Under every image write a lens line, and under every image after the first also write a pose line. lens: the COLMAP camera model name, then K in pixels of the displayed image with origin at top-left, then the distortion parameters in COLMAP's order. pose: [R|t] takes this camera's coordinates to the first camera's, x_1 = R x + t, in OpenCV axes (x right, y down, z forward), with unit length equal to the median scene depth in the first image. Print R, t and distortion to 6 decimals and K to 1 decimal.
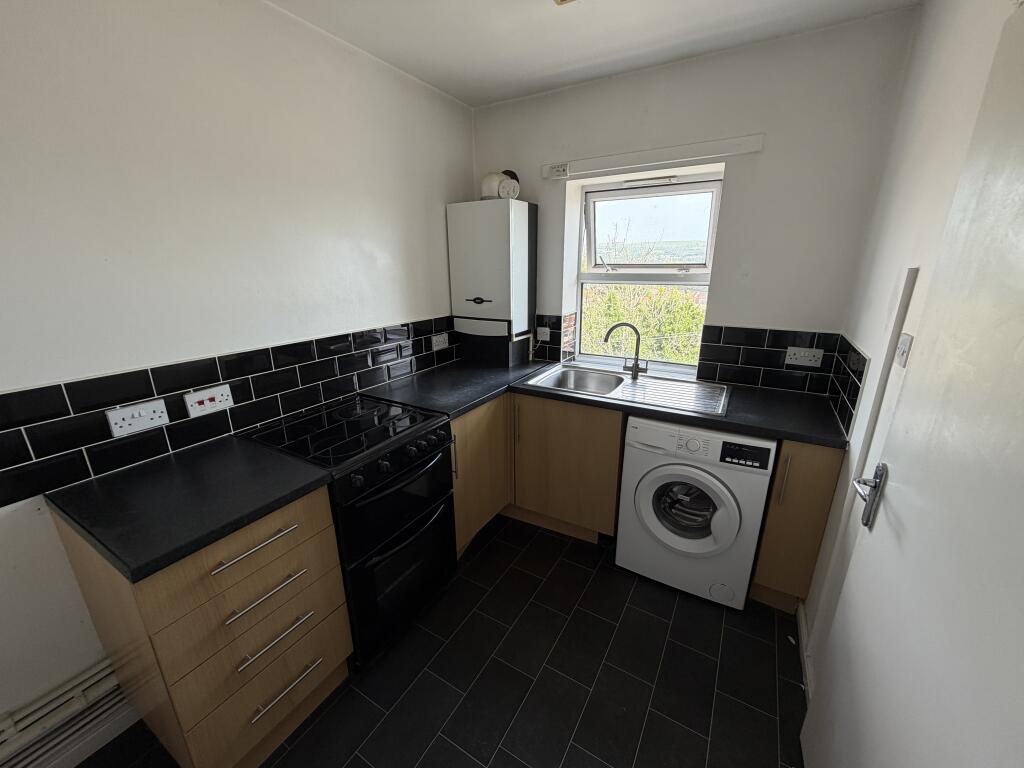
lens RADIAL K [[405.5, 0, 512.0], [0, 405.5, 384.0], [0, 0, 1]] dist [-0.001914, -0.000539]
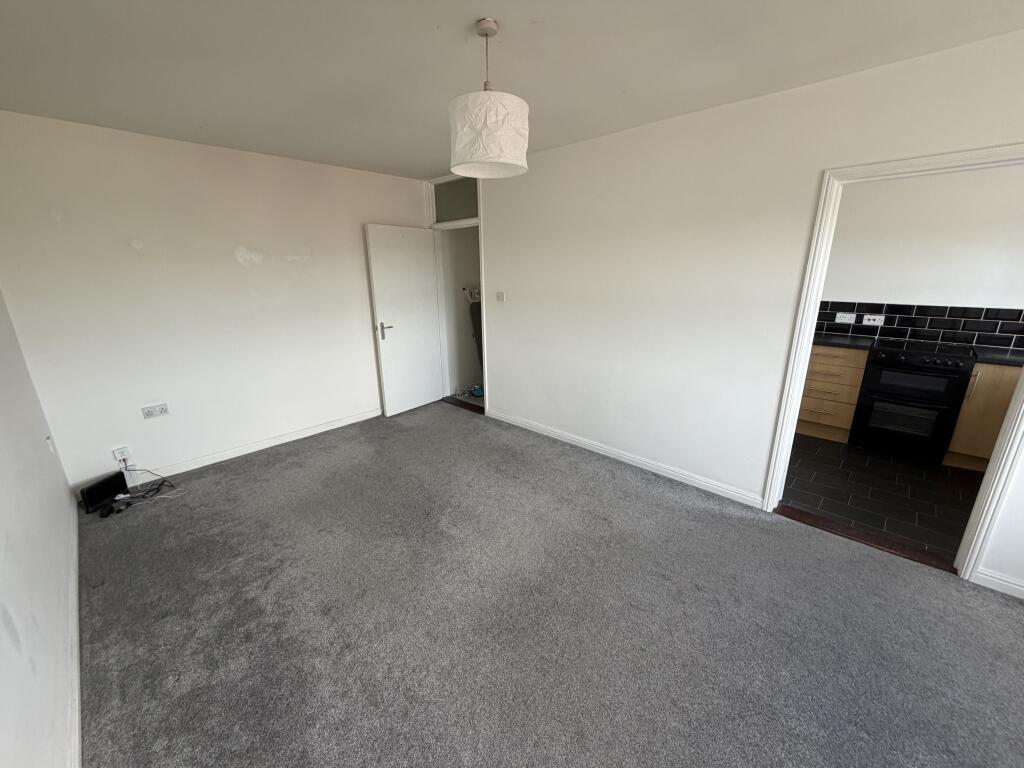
lens RADIAL K [[405.5, 0, 512.0], [0, 405.5, 384.0], [0, 0, 1]] dist [-0.001914, -0.000539]
pose [[-0.226500, 0.270204, -0.935782, 2.292815], [-0.274205, 0.904204, 0.327456, 0.197725], [0.934617, 0.330765, -0.130711, -0.661784]]
